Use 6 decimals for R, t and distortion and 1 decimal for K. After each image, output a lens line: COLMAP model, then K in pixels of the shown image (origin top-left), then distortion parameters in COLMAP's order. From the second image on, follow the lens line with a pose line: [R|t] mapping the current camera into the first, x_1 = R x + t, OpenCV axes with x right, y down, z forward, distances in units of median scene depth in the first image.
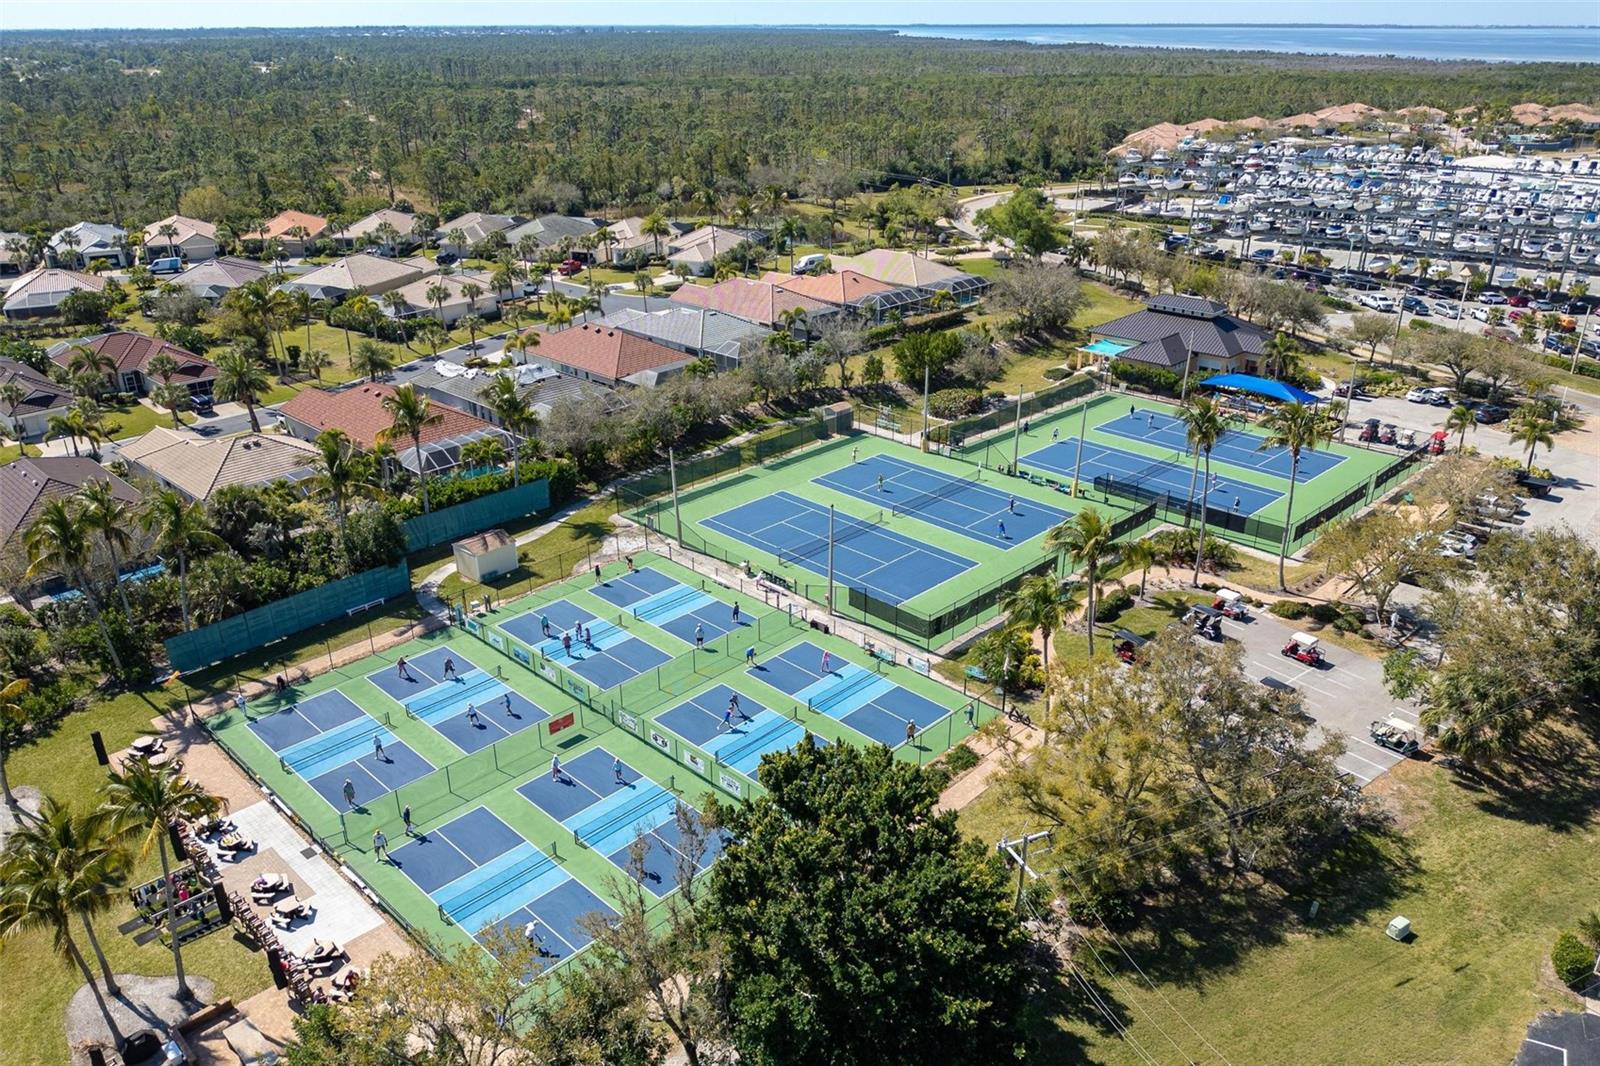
lens RADIAL K [[1168.3, 0, 797.5], [0, 1168.3, 550.2], [0, 0, 1]] dist [0.021089, -0.045276]
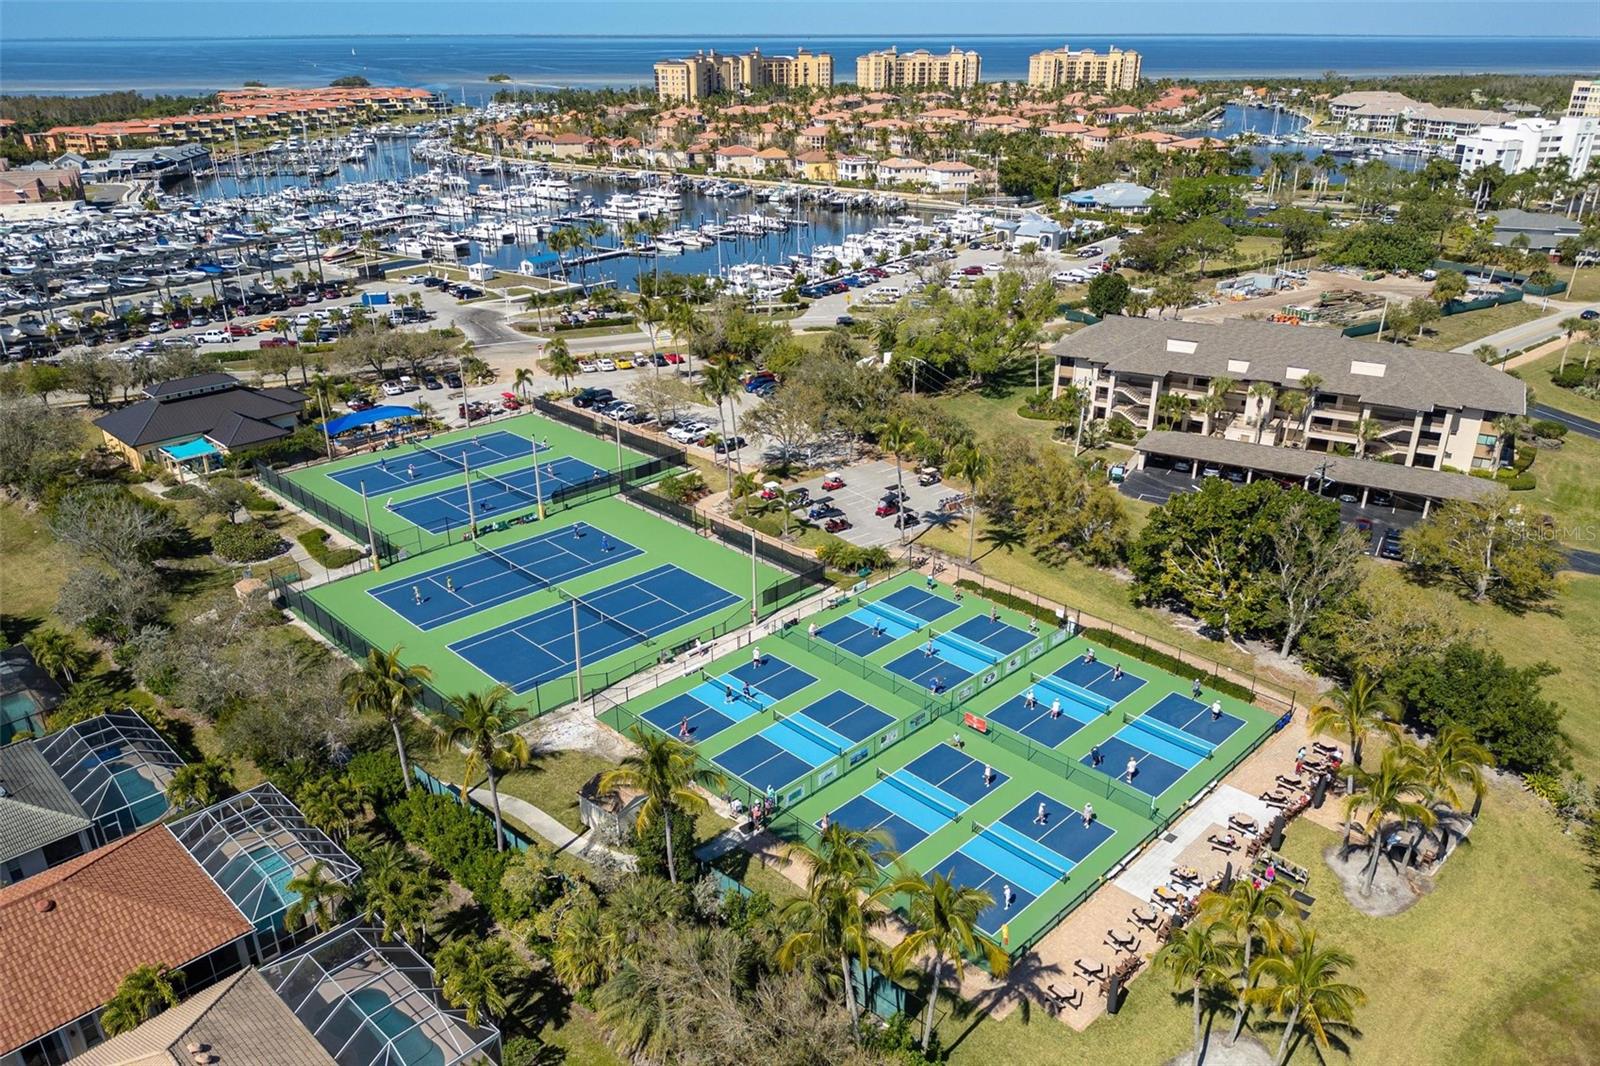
lens RADIAL K [[1161.6, 0, 798.3], [0, 1161.6, 557.4], [0, 0, 1]] dist [0.039742, -0.081390]
pose [[0.002611, -0.406134, 0.913810, -0.721794], [0.410172, 0.833839, 0.369419, -0.296111], [-0.912004, 0.373855, 0.168762, 0.547071]]
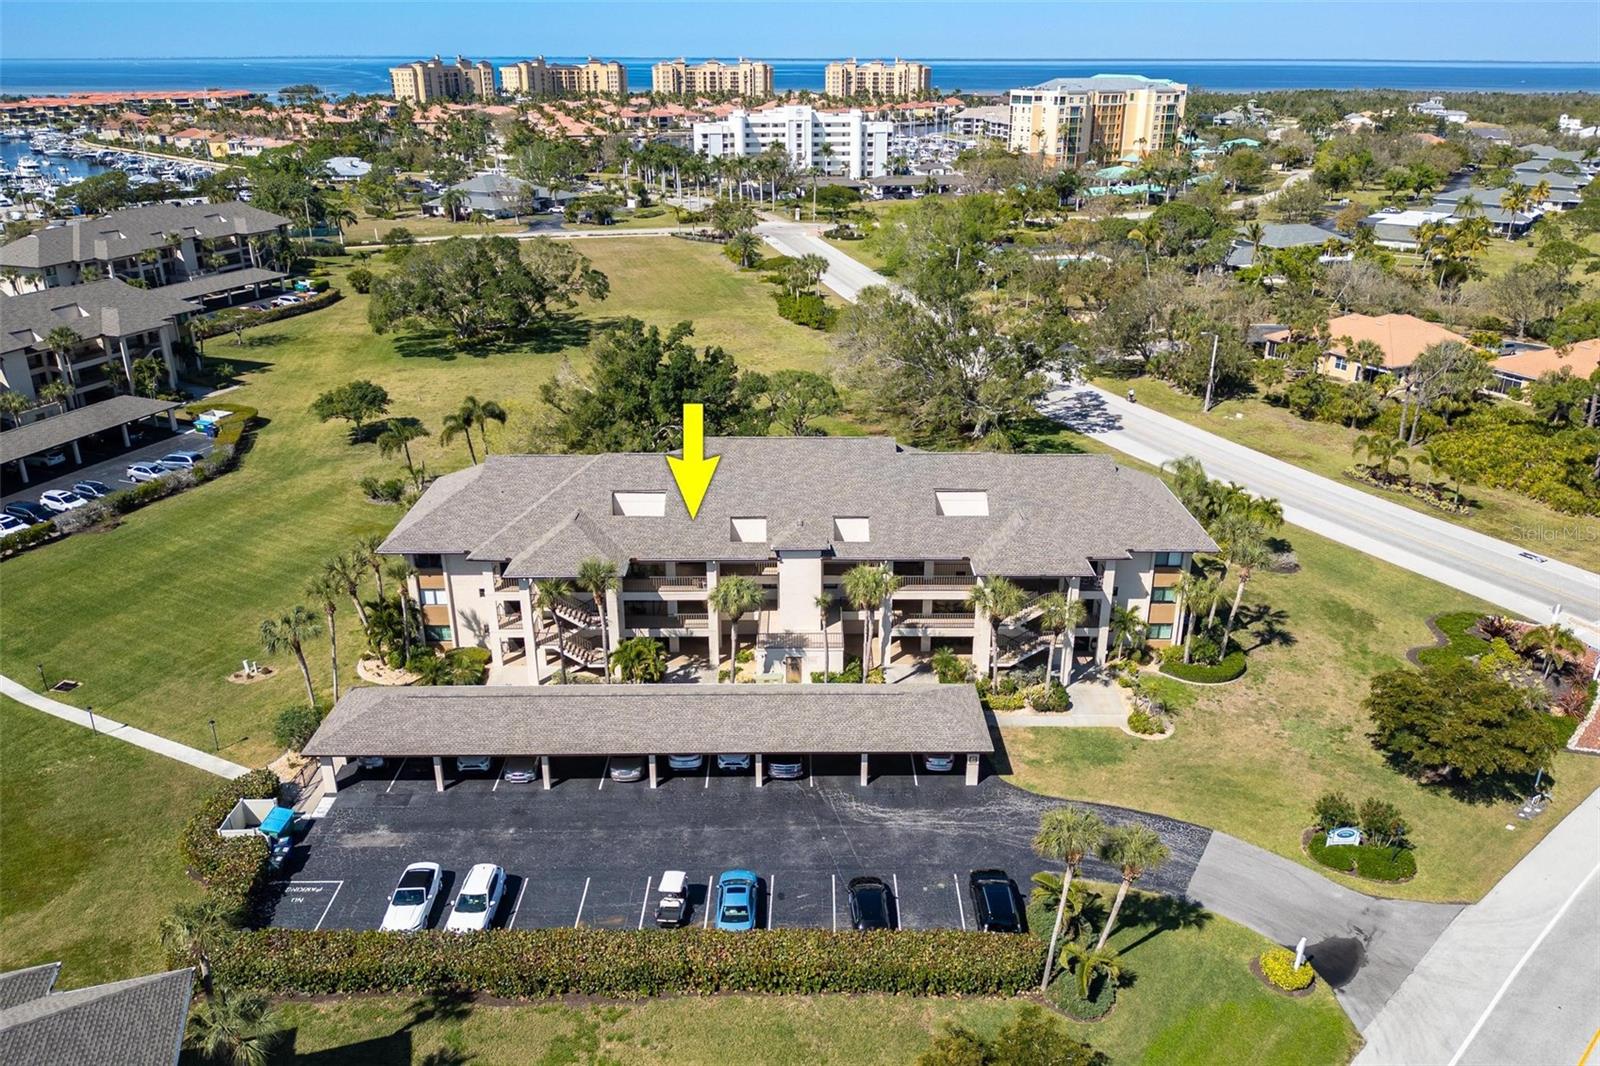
lens RADIAL K [[1183.9, 0, 806.5], [0, 1183.9, 535.4], [0, 0, 1]] dist [-0.002432, -0.012650]
pose [[0.153511, -0.365358, 0.918122, -0.882827], [0.400536, 0.872390, 0.280189, 0.772606], [-0.903330, 0.324729, 0.280261, -1.640975]]
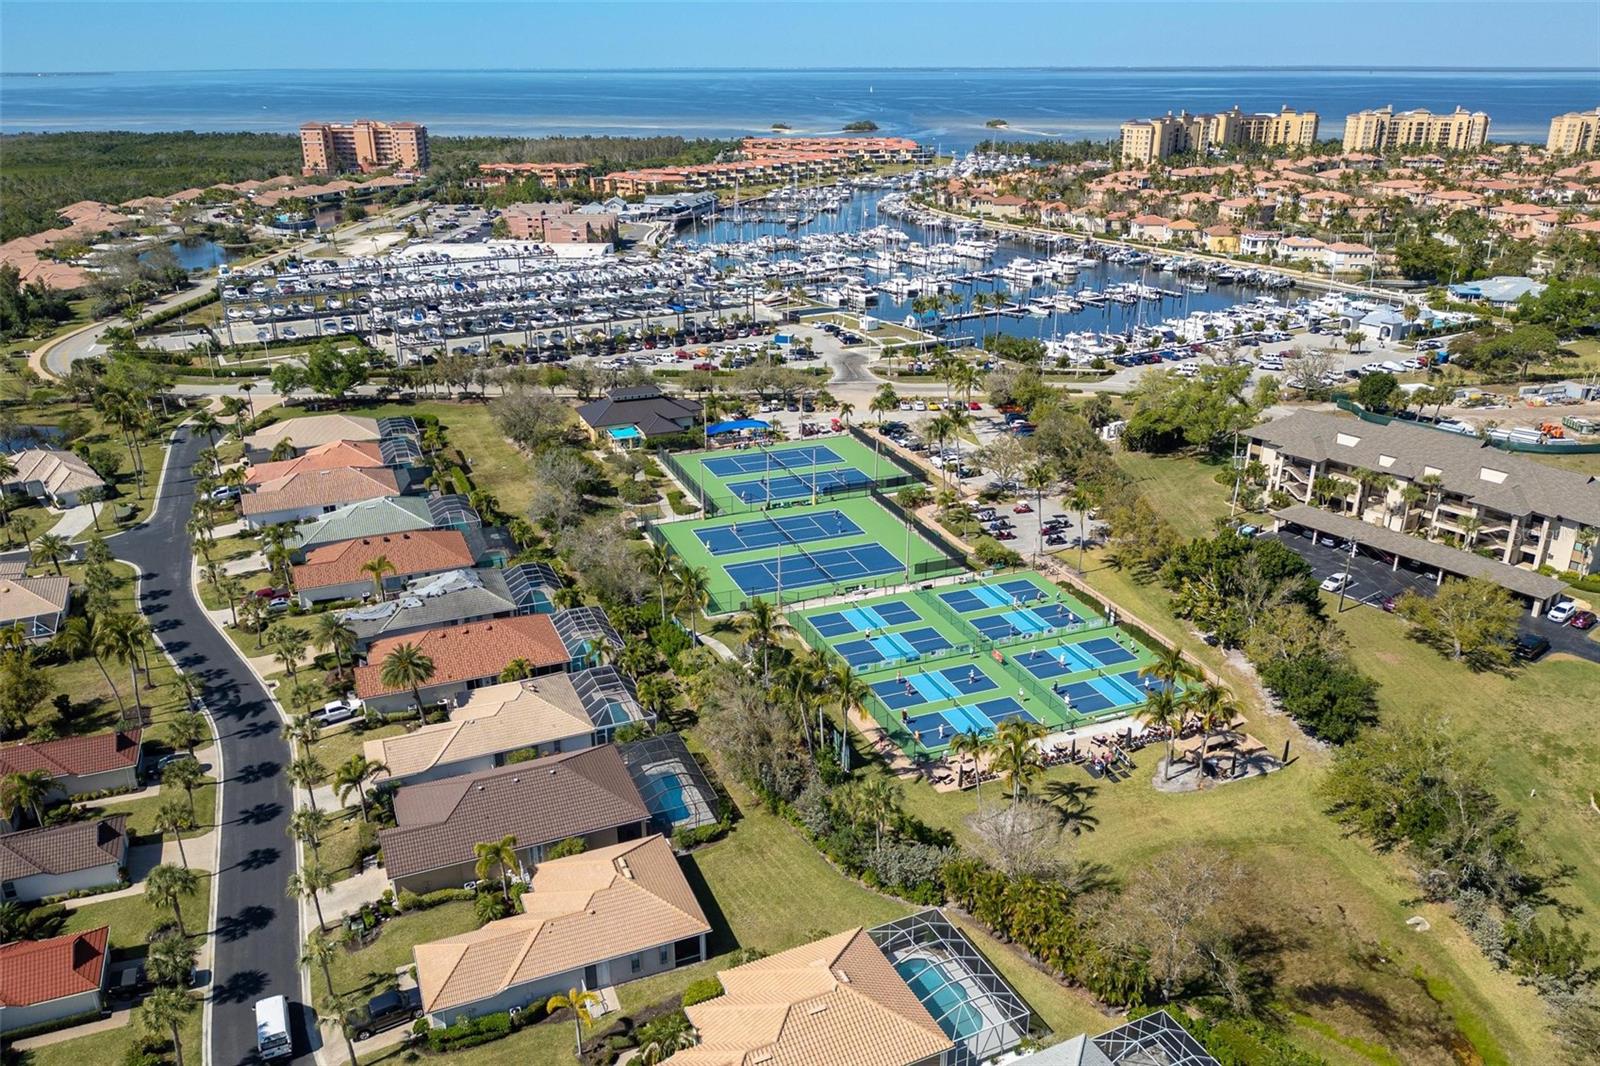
lens RADIAL K [[1194.8, 0, 800.0], [0, 1194.8, 533.0], [0, 0, 1]] dist [0.044332, -0.080480]
pose [[0.397482, -0.330360, 0.856079, -1.134077], [0.376830, 0.909413, 0.175977, -0.288129], [-0.836664, 0.252648, 0.485965, 0.178332]]
